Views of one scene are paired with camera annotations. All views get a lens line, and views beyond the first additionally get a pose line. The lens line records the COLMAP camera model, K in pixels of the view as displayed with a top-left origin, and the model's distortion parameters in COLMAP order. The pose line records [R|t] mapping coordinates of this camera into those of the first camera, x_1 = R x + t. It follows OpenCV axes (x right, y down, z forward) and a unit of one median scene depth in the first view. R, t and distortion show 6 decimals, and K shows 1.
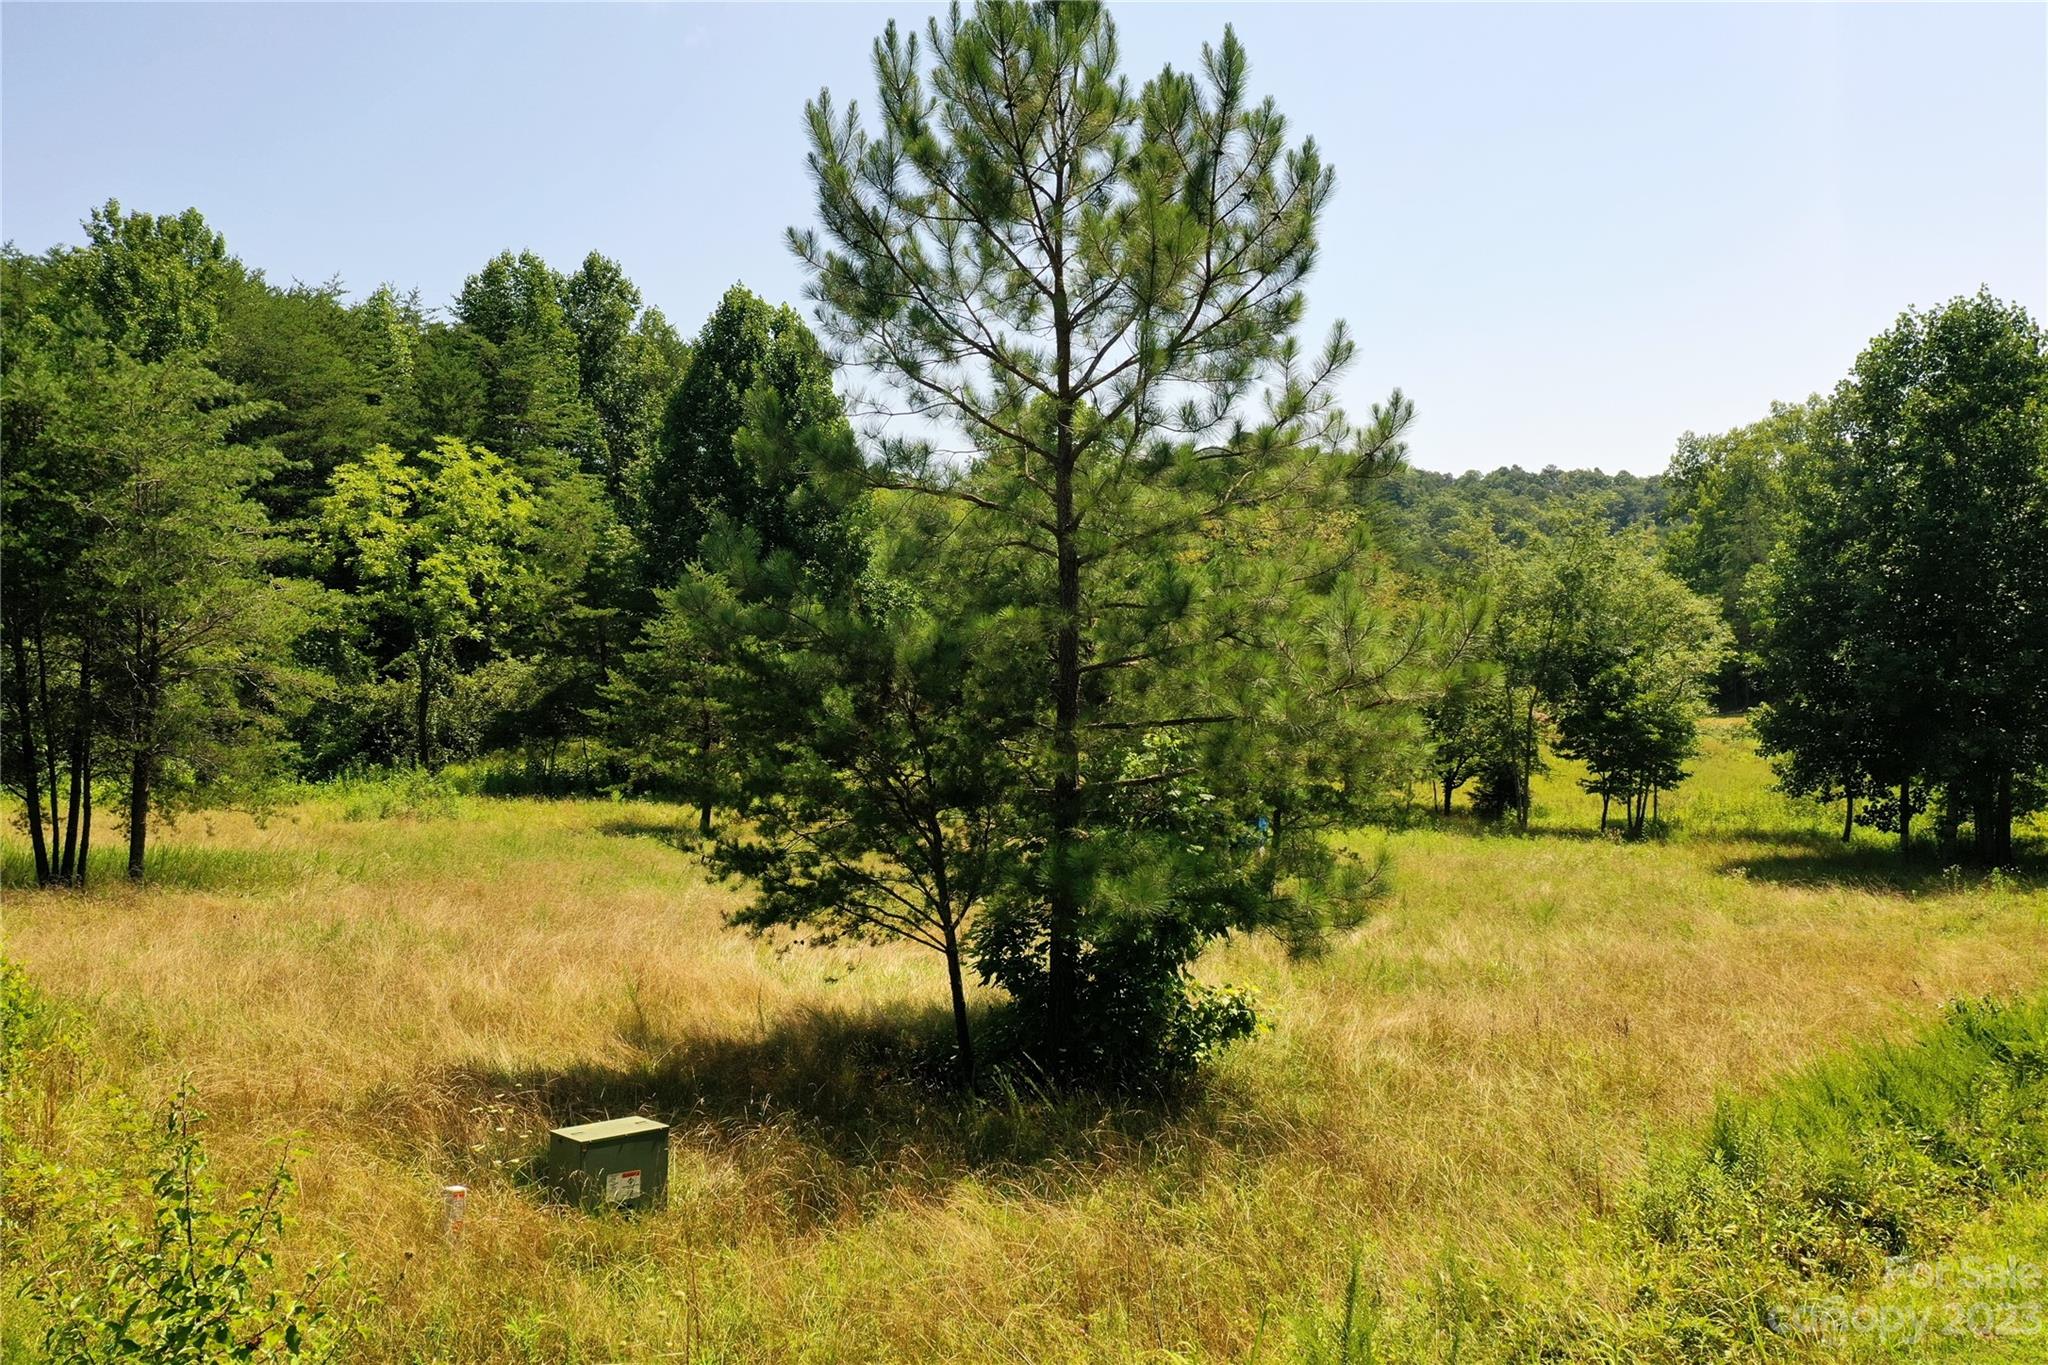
lens RADIAL K [[1615.5, 0, 1028.6], [0, 1615.5, 730.6], [0, 0, 1]] dist [-0.018272, 0.040832]
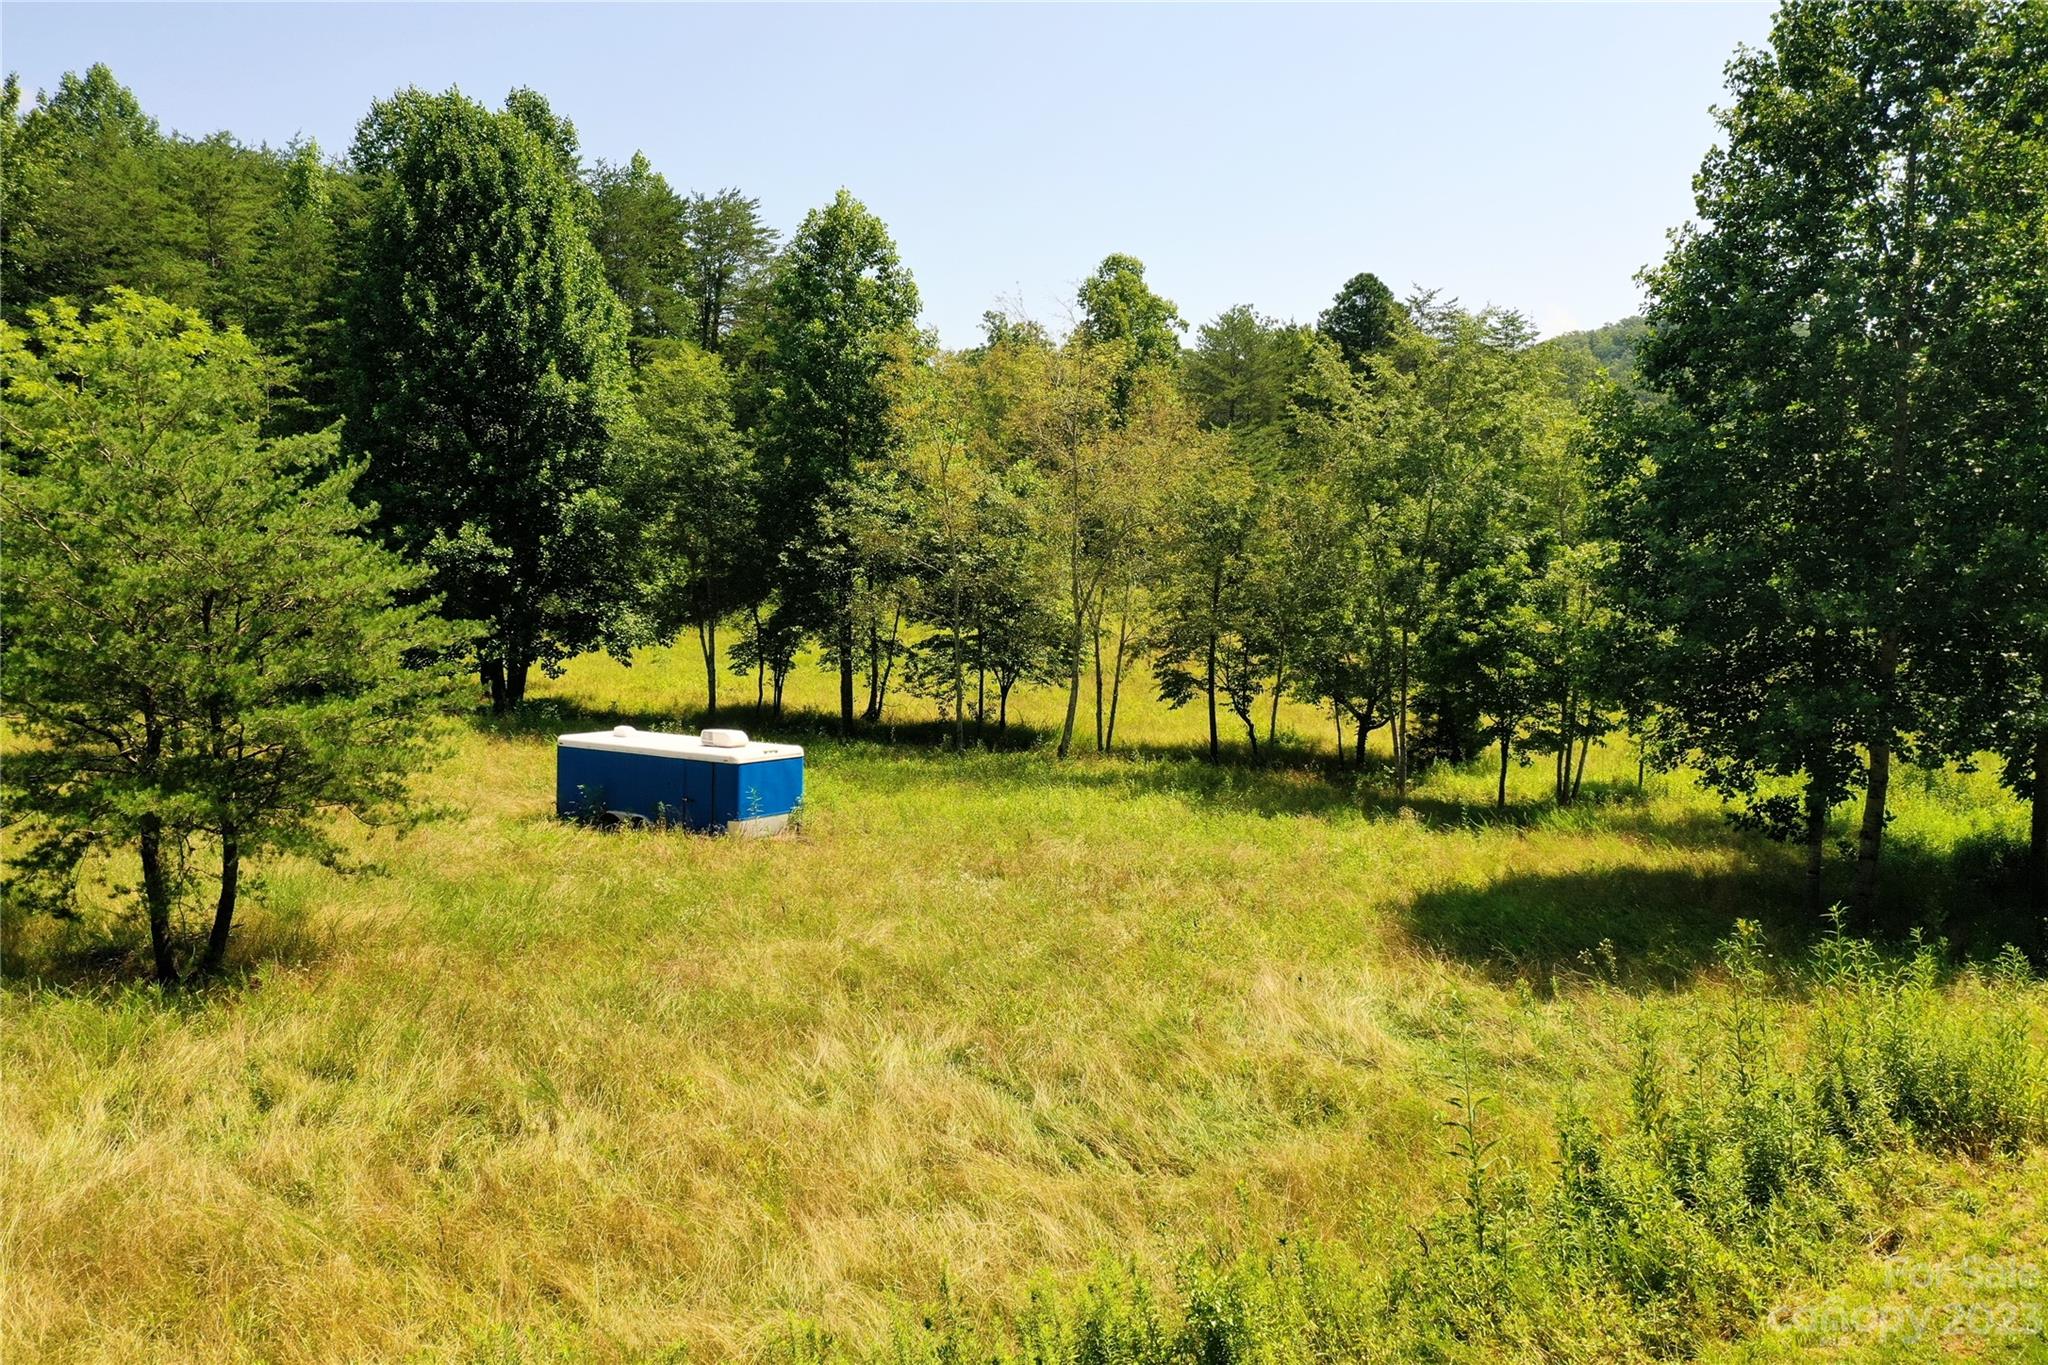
lens RADIAL K [[1615.5, 0, 1033.9], [0, 1615.5, 727.6], [0, 0, 1]] dist [-0.018272, 0.040832]
pose [[0.970491, 0.031535, -0.239067, 0.335077], [-0.014068, 0.997128, 0.074421, -0.020721], [0.240728, -0.068861, 0.968147, 0.276552]]
